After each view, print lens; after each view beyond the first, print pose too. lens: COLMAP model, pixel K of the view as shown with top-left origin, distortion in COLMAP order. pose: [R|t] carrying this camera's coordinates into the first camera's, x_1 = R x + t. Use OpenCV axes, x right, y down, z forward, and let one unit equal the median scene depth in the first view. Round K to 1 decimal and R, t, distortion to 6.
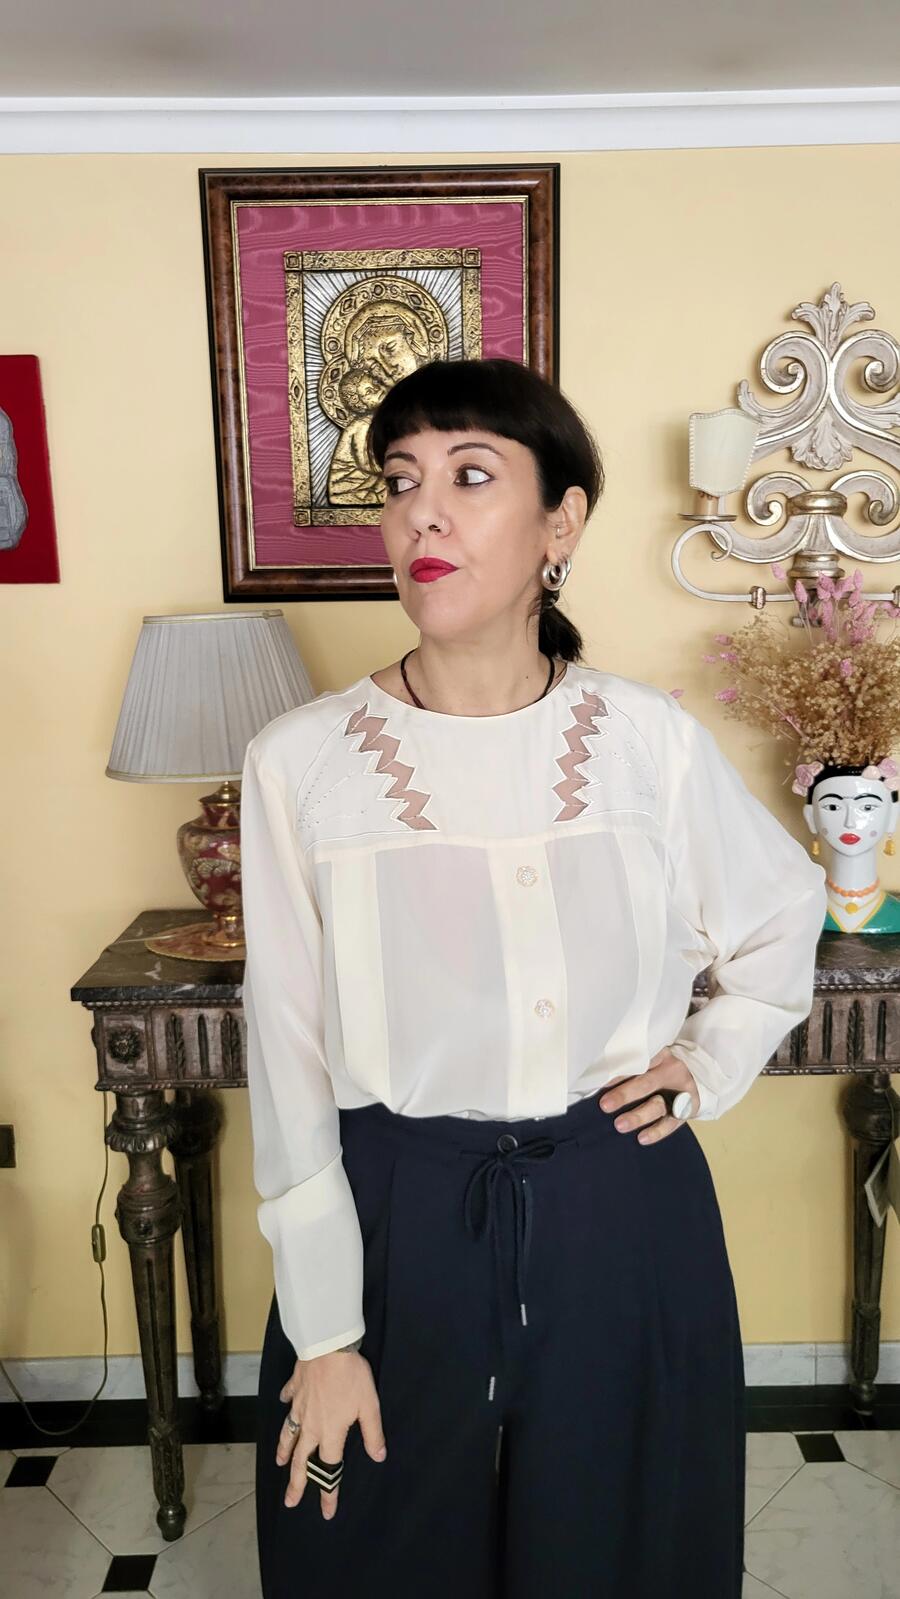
lens RADIAL K [[1263.1, 0, 457.4], [0, 1263.1, 791.7], [0, 0, 1]] dist [0.042233, -0.023527]
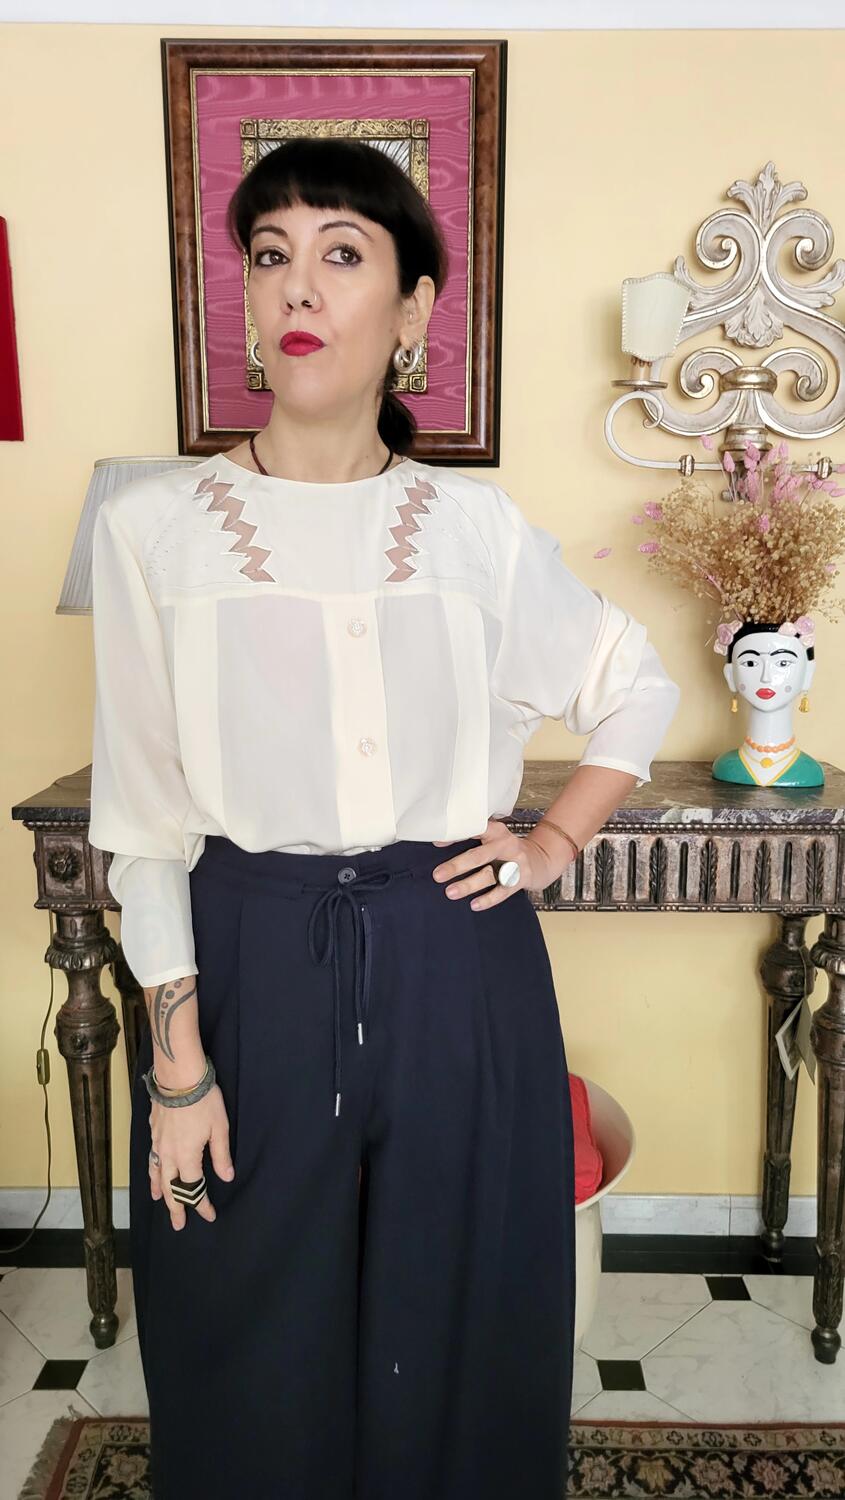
lens RADIAL K [[1184.9, 0, 441.8], [0, 1184.9, 755.3], [0, 0, 1]] dist [0.042233, -0.023527]
pose [[0.999554, 0.027387, -0.011947, 0.053995], [-0.027369, 0.999624, 0.001692, 0.089719], [0.011989, -0.001365, 0.999927, 0.018591]]
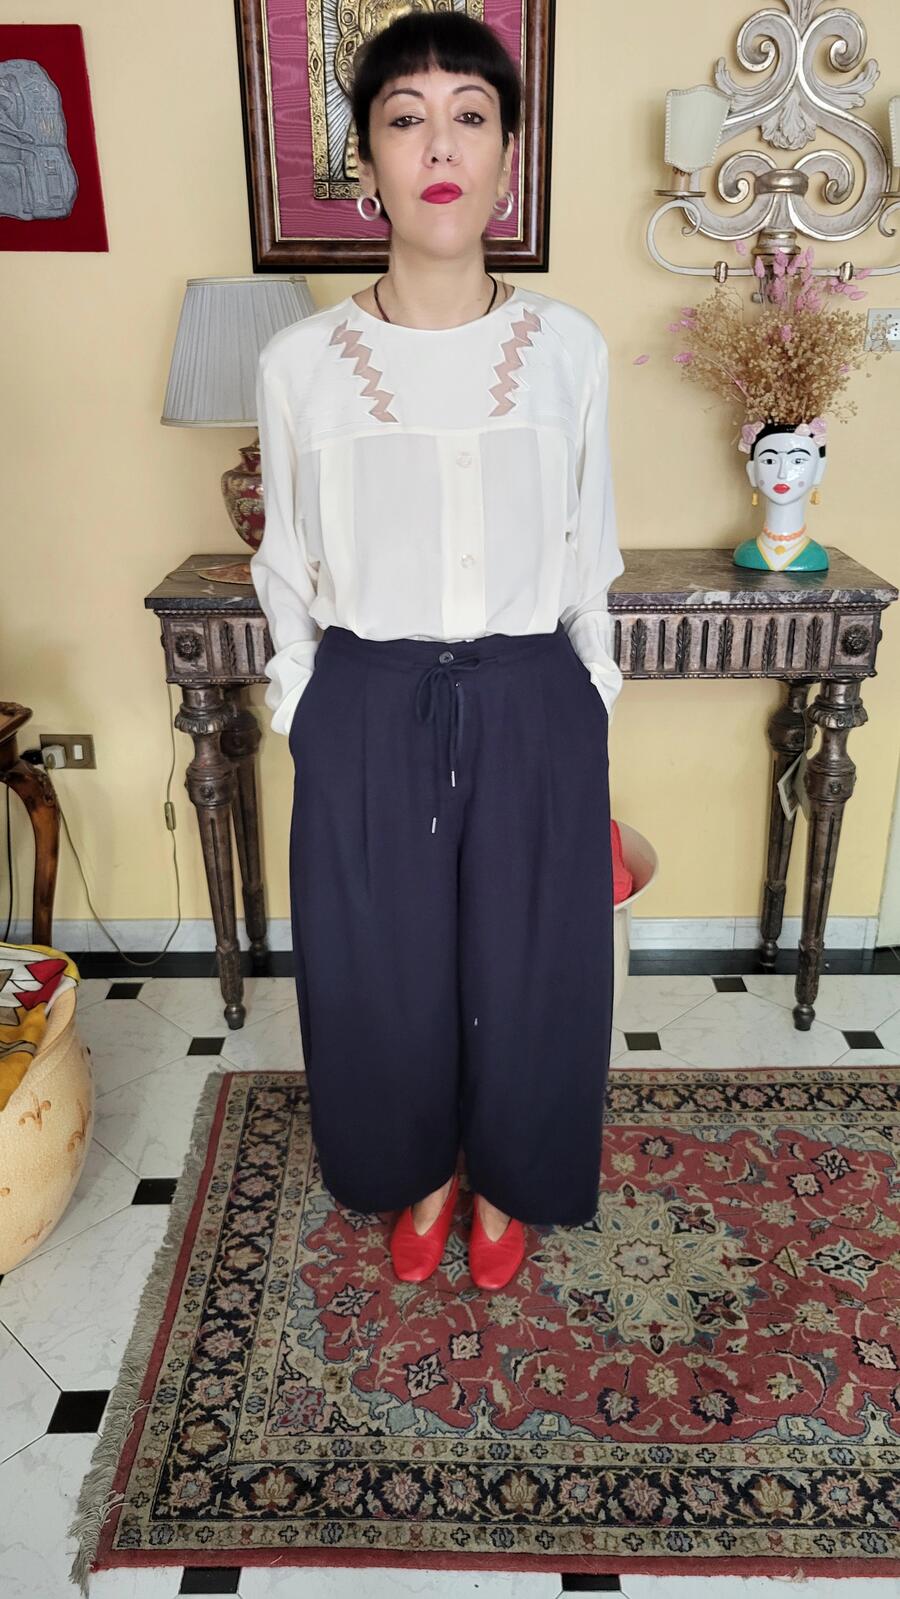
lens RADIAL K [[1255.5, 0, 460.6], [0, 1255.5, 834.5], [0, 0, 1]] dist [0.033254, -0.017571]
pose [[0.999866, 0.015551, -0.005154, 0.015876], [-0.013916, 0.972196, 0.233756, 0.077470], [0.008645, -0.233653, 0.972282, -0.231452]]
